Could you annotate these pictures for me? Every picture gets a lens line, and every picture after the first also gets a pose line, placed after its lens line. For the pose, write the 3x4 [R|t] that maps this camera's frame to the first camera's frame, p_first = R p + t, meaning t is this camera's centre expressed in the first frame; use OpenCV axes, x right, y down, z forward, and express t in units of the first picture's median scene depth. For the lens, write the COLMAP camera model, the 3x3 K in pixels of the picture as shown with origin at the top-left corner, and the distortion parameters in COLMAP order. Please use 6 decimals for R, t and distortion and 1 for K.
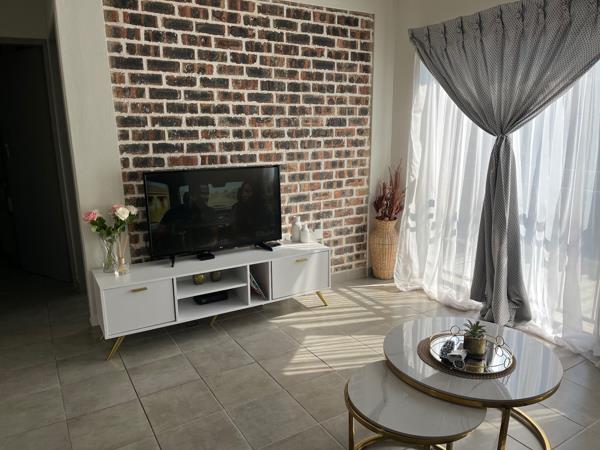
lens RADIAL K [[456.2, 0, 300.0], [0, 456.2, 225.0], [0, 0, 1]] dist [0.099998, -0.146033]
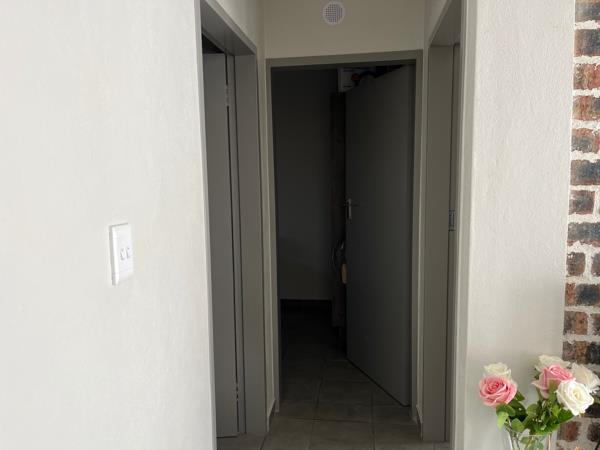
lens RADIAL K [[456.2, 0, 300.0], [0, 456.2, 225.0], [0, 0, 1]] dist [0.099998, -0.146033]
pose [[0.789019, 0.077534, -0.609456, -0.319678], [-0.133614, 0.989916, -0.047046, -0.115615], [0.599663, 0.118552, 0.791423, 0.486819]]
